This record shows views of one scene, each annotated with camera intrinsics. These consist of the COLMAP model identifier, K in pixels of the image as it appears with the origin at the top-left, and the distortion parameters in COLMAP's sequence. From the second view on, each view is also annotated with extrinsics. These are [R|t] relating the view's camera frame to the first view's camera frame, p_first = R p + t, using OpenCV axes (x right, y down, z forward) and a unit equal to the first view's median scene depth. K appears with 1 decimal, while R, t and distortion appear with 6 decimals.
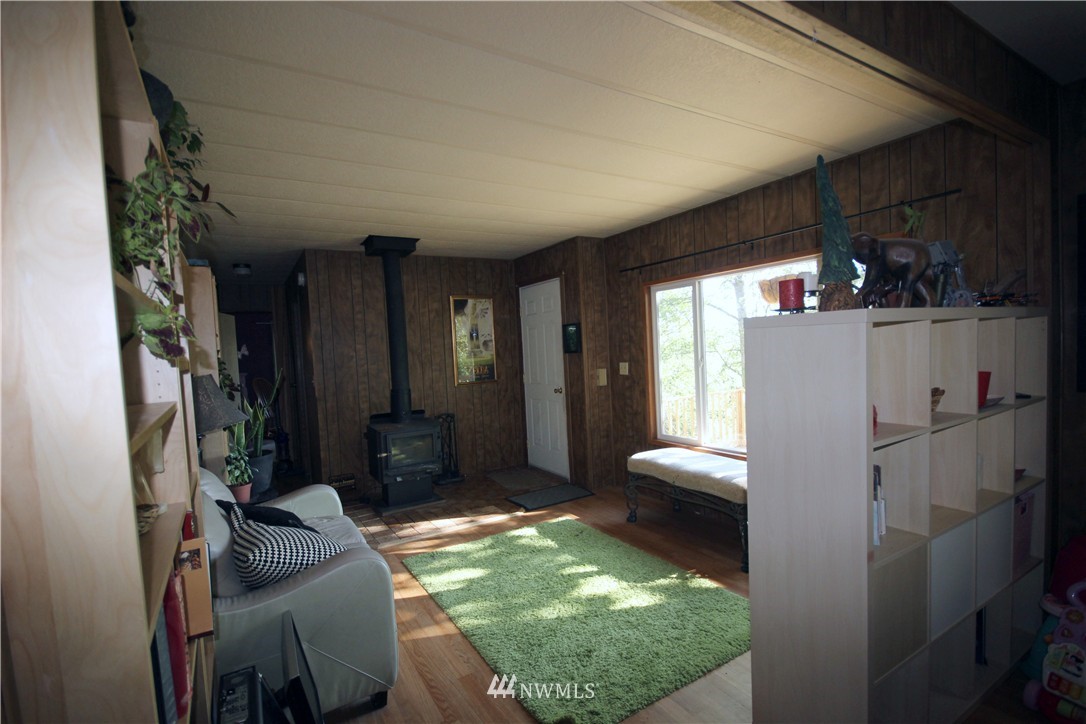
lens RADIAL K [[503.7, 0, 545.7], [0, 503.7, 369.0], [0, 0, 1]] dist [0.002899, -0.002795]
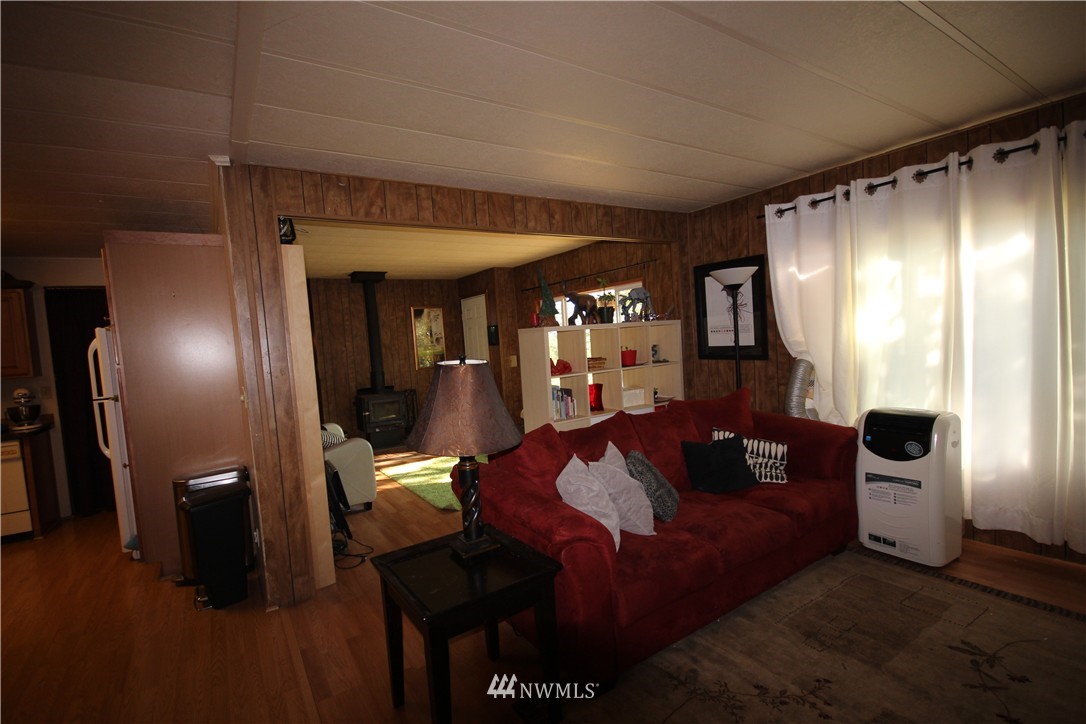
lens RADIAL K [[503.7, 0, 541.3], [0, 503.7, 368.2], [0, 0, 1]] dist [0.002899, -0.002795]
pose [[0.999372, -0.020415, 0.028947, 0.146723], [0.020023, 0.999704, 0.013784, 0.017768], [-0.029220, -0.013196, 0.999486, -0.480286]]
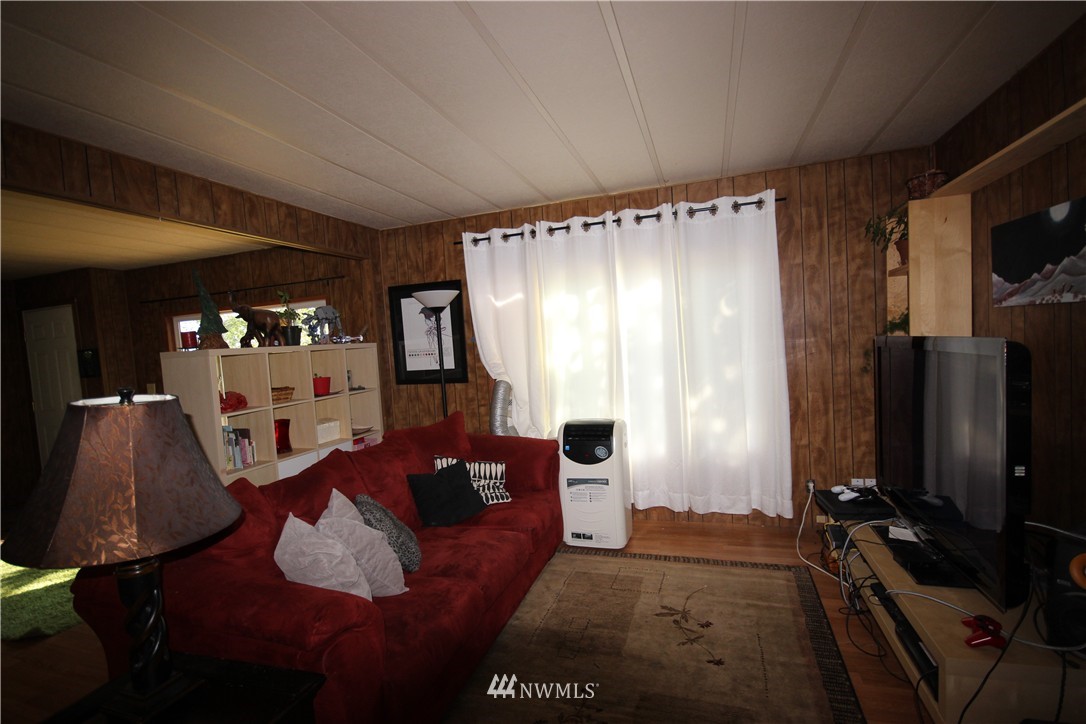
lens RADIAL K [[503.7, 0, 541.8], [0, 503.7, 370.1], [0, 0, 1]] dist [0.002899, -0.002795]
pose [[0.764058, -0.038480, 0.643998, 0.093672], [0.057867, 0.998284, -0.009005, 0.016858], [-0.642547, 0.044146, 0.764974, -0.396410]]
